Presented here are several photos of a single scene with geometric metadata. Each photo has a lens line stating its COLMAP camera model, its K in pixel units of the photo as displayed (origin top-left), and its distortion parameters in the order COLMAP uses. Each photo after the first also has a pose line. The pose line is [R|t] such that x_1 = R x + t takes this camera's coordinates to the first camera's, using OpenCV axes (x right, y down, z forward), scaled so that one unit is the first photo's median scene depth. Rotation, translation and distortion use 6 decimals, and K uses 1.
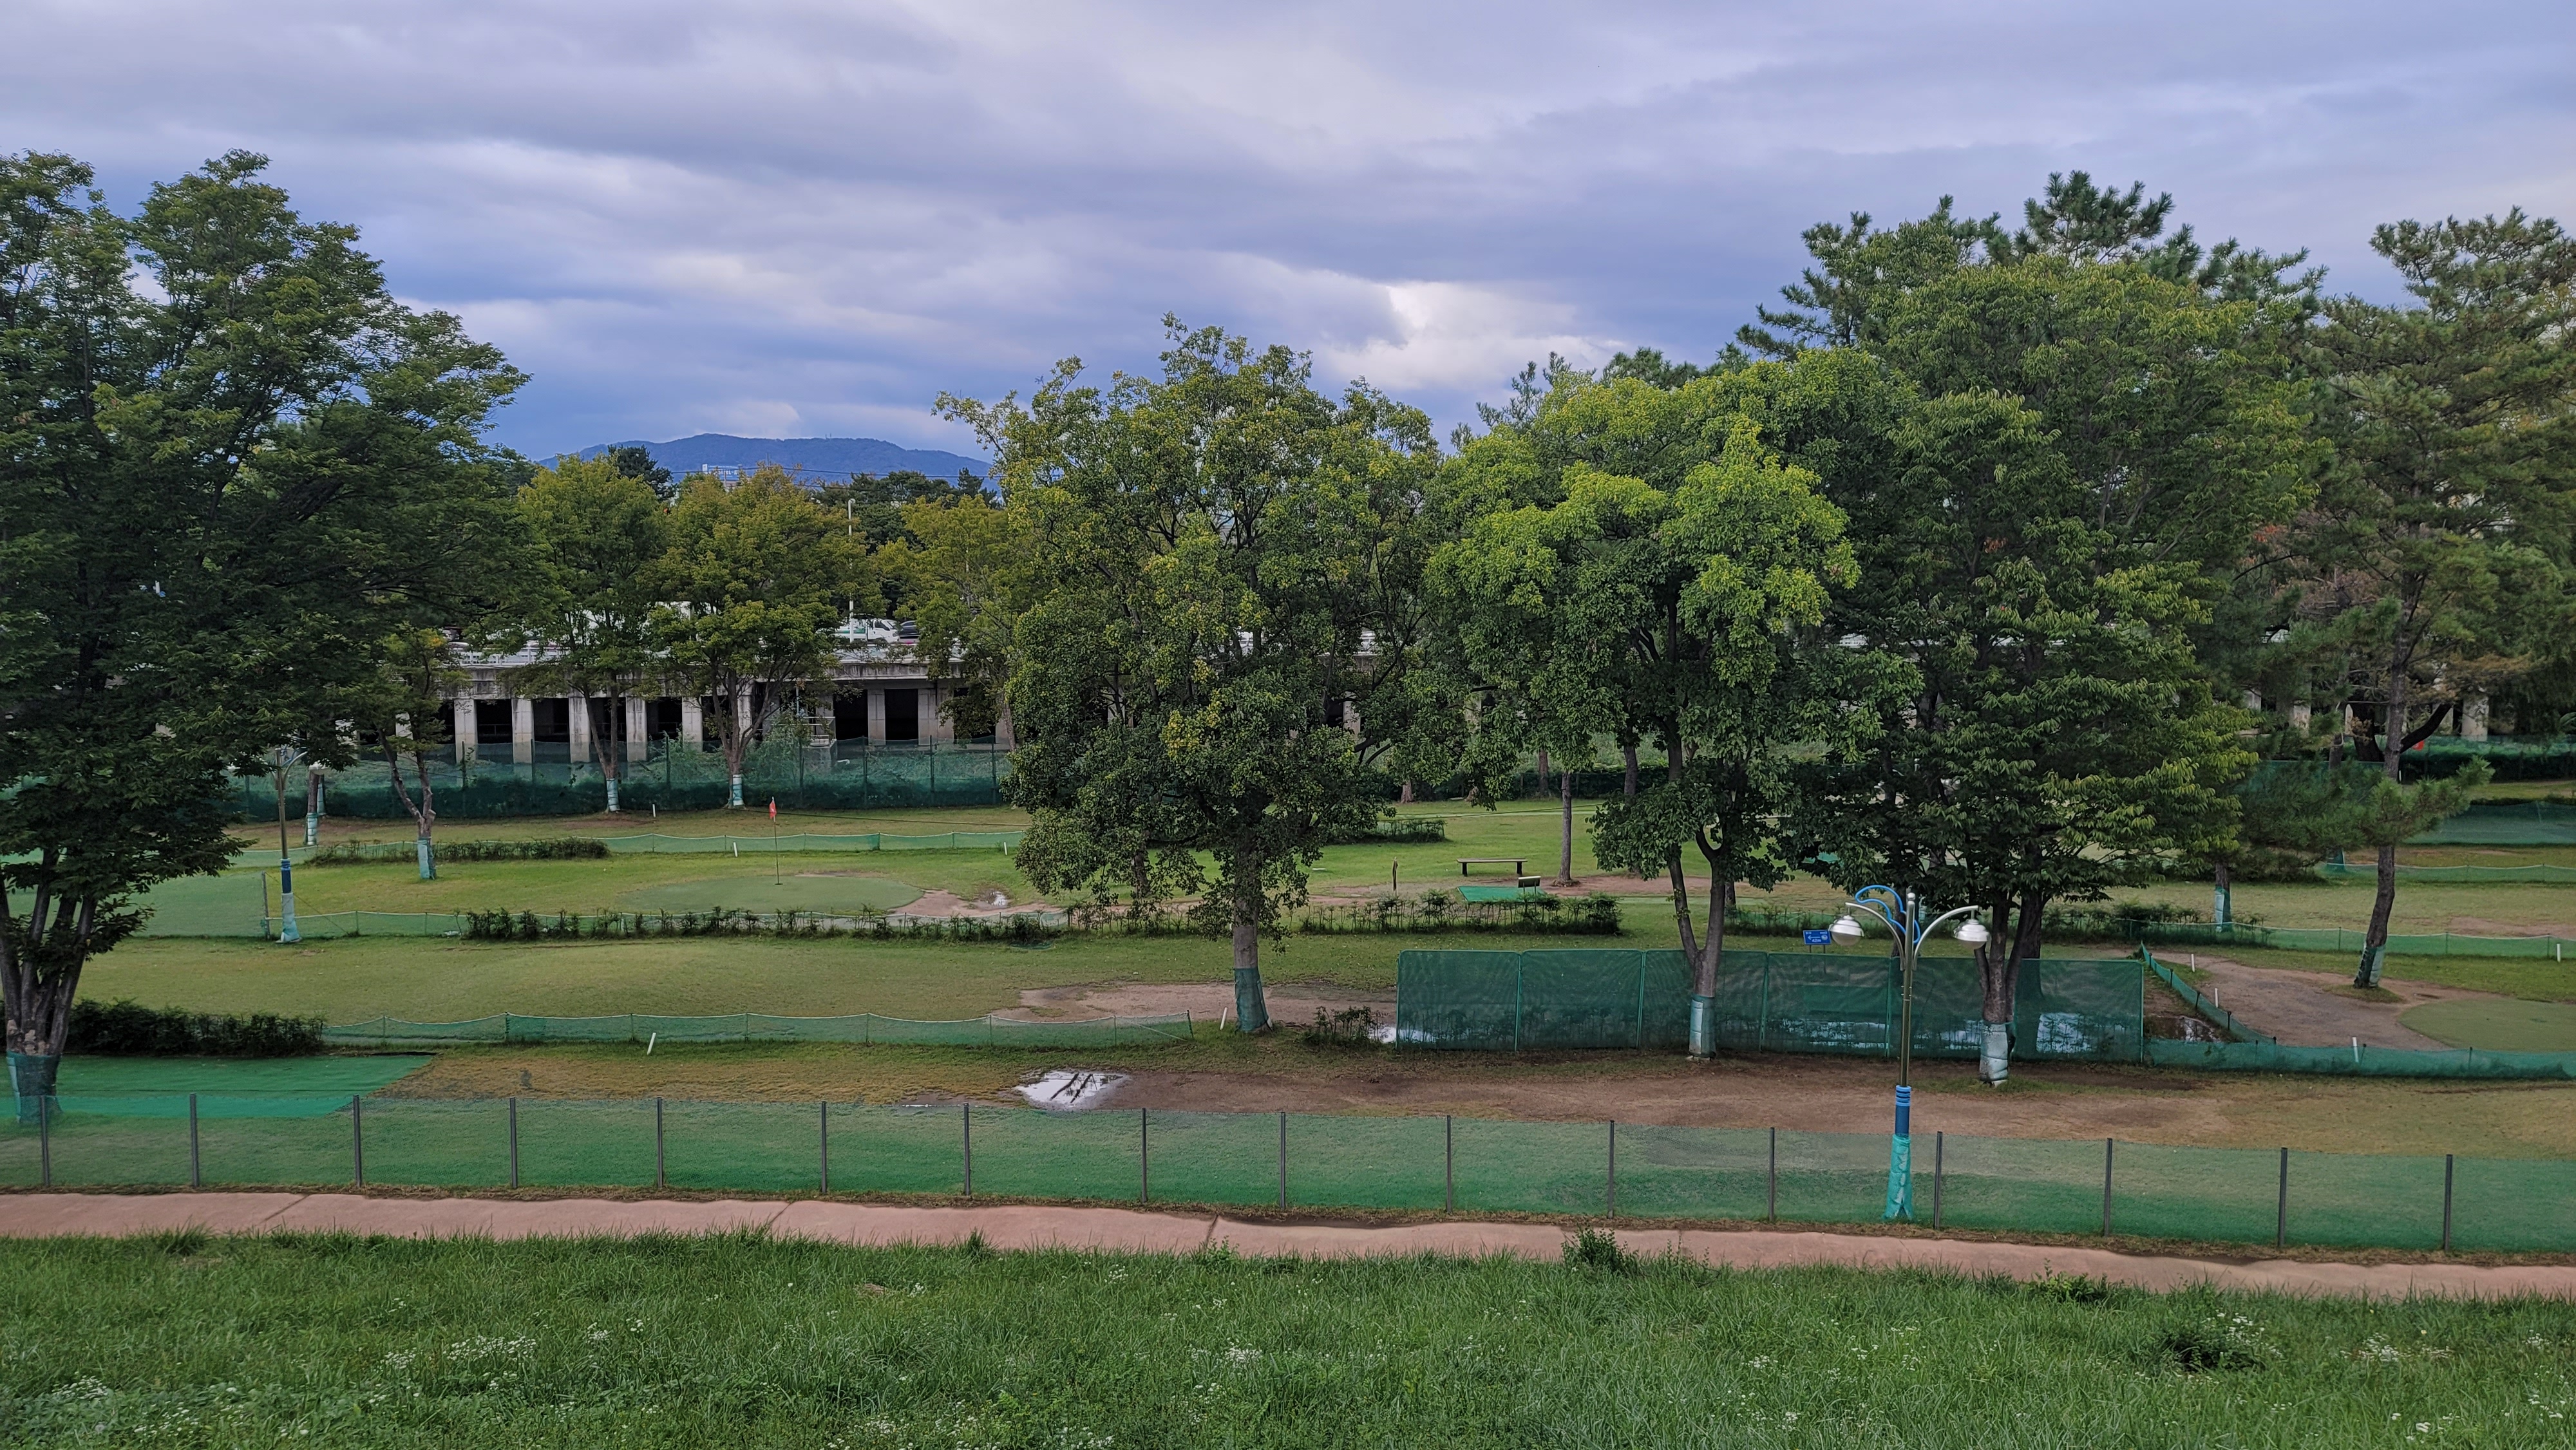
lens RADIAL K [[1943.7, 0, 1287.5], [0, 1943.7, 729.1], [0, 0, 1]] dist [0.058761, -0.024477]
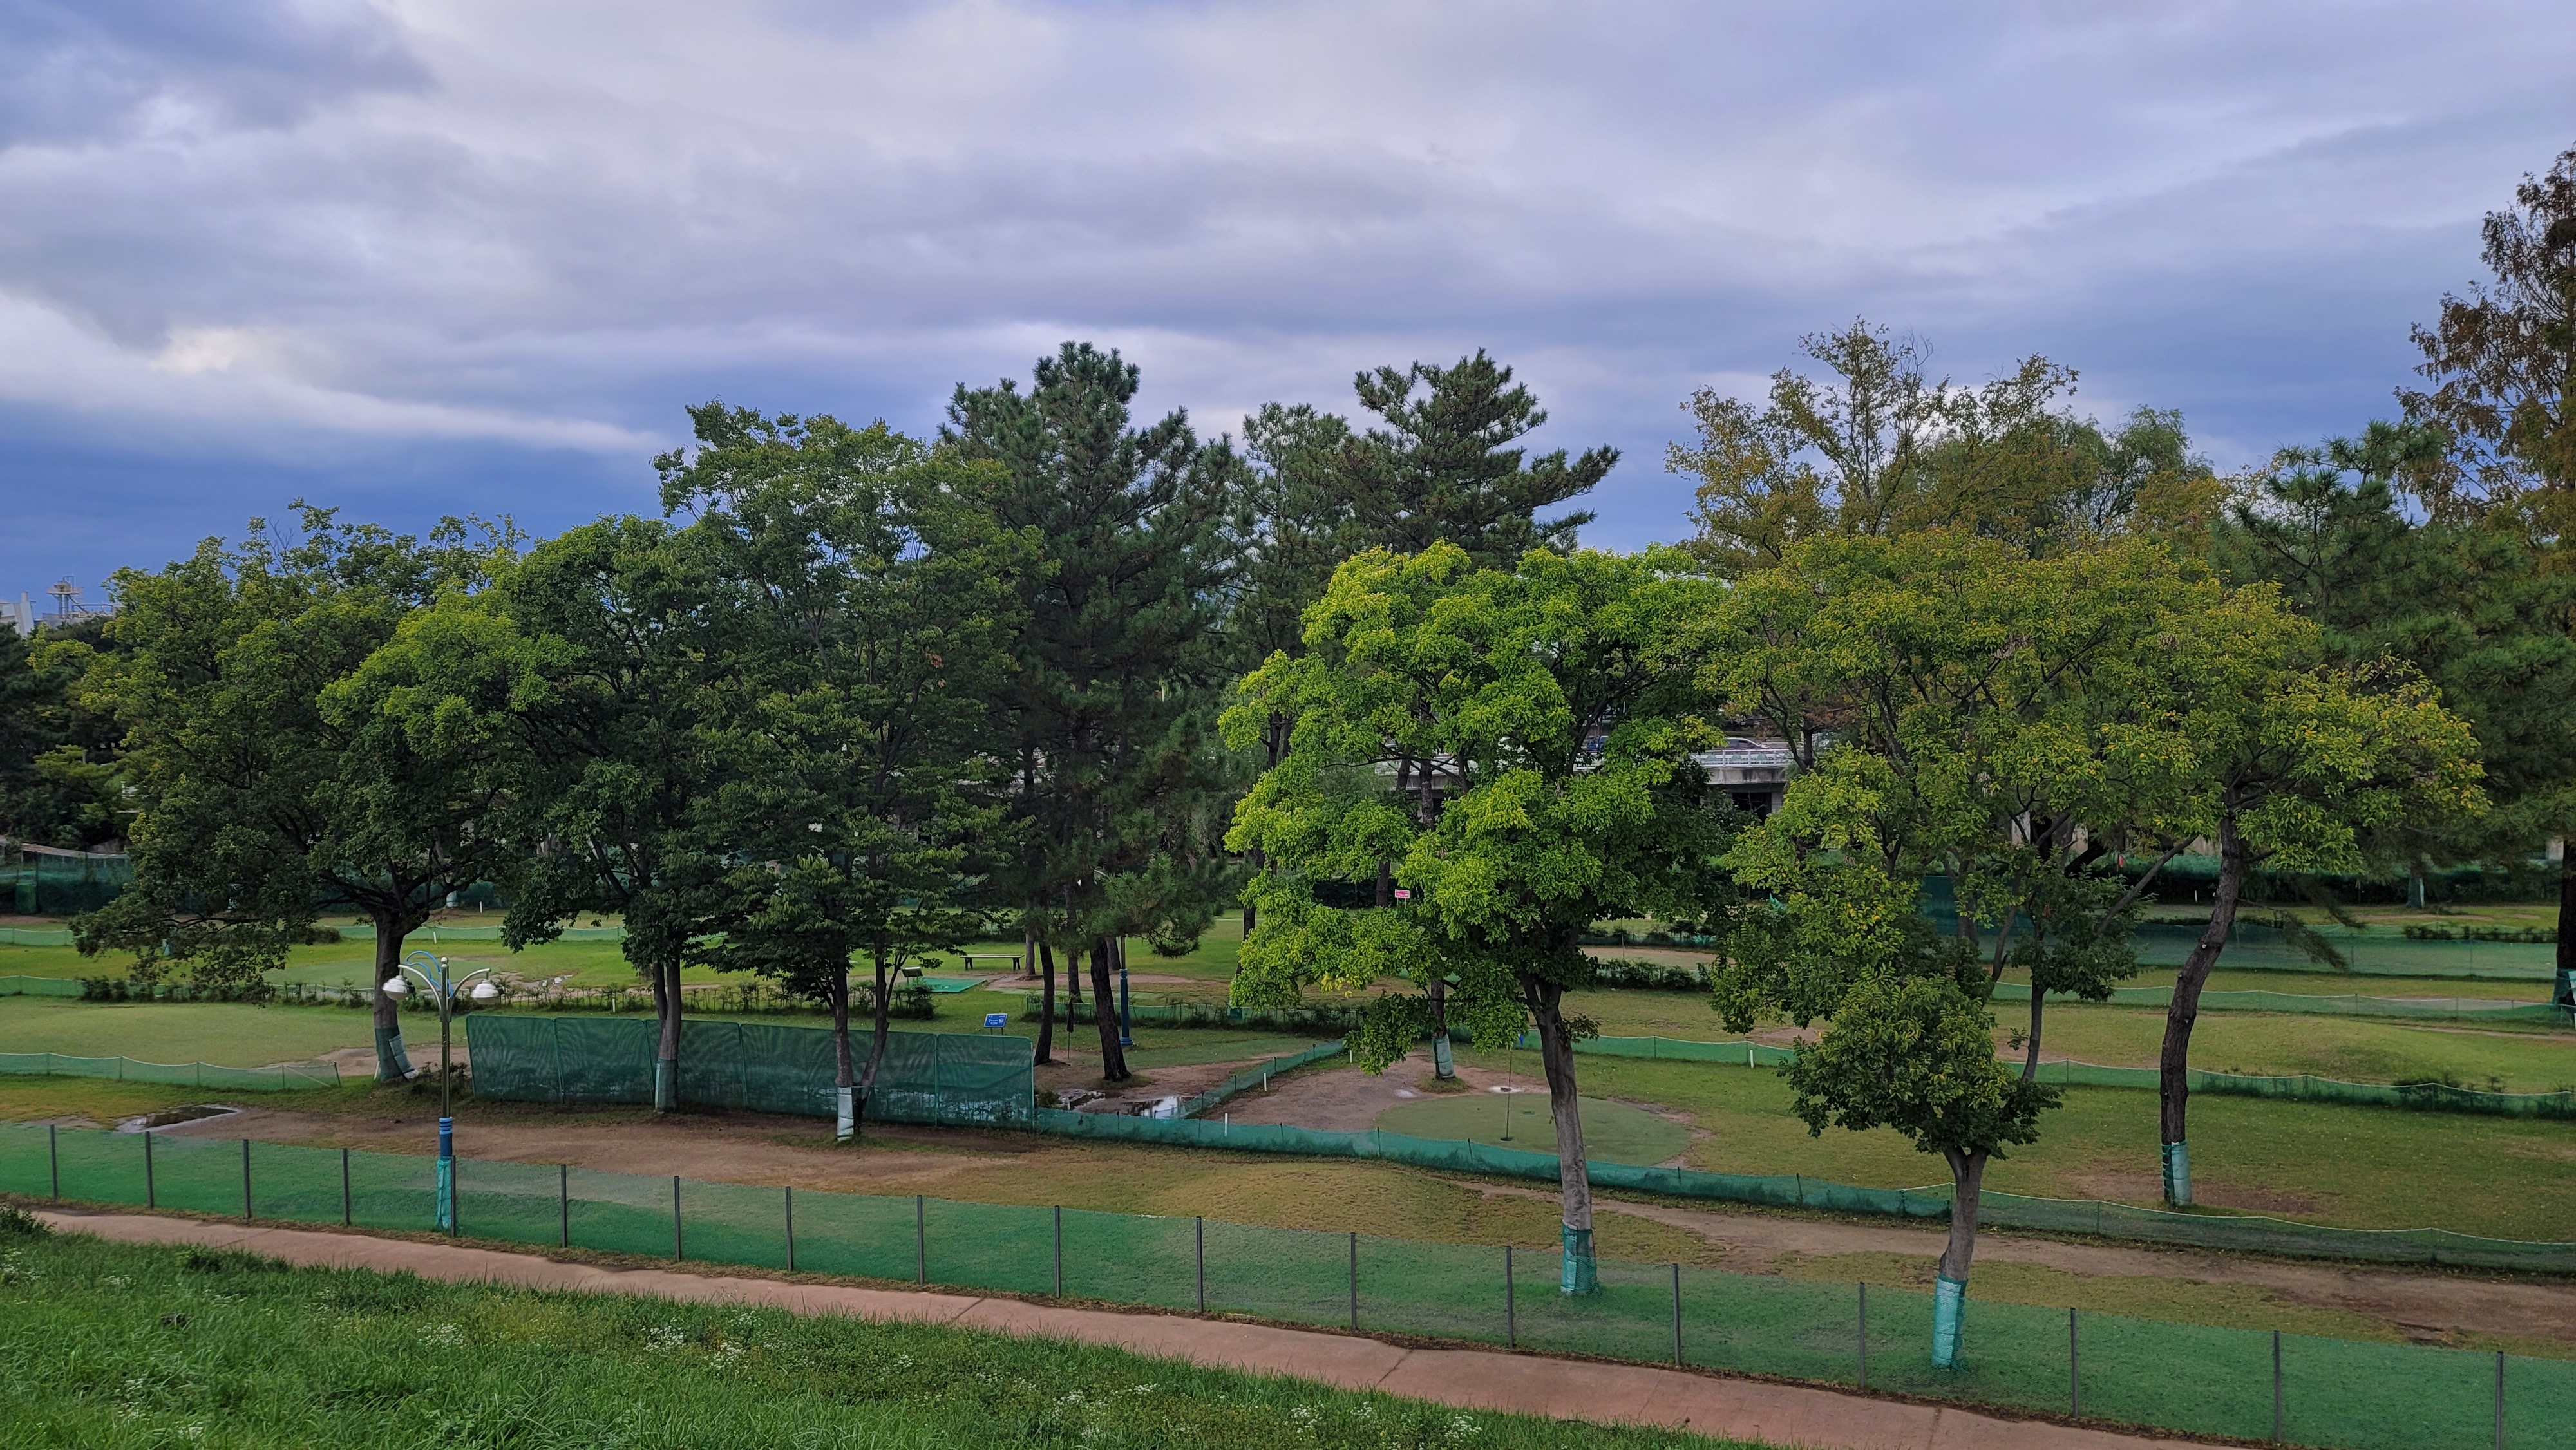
lens RADIAL K [[1943.7, 0, 1272.7], [0, 1943.7, 728.3], [0, 0, 1]] dist [0.058761, -0.024477]
pose [[0.965857, -0.009992, -0.258882, 0.822271], [-0.006905, 0.997908, -0.064279, 0.012472], [0.258982, 0.063872, 0.963768, -0.040729]]
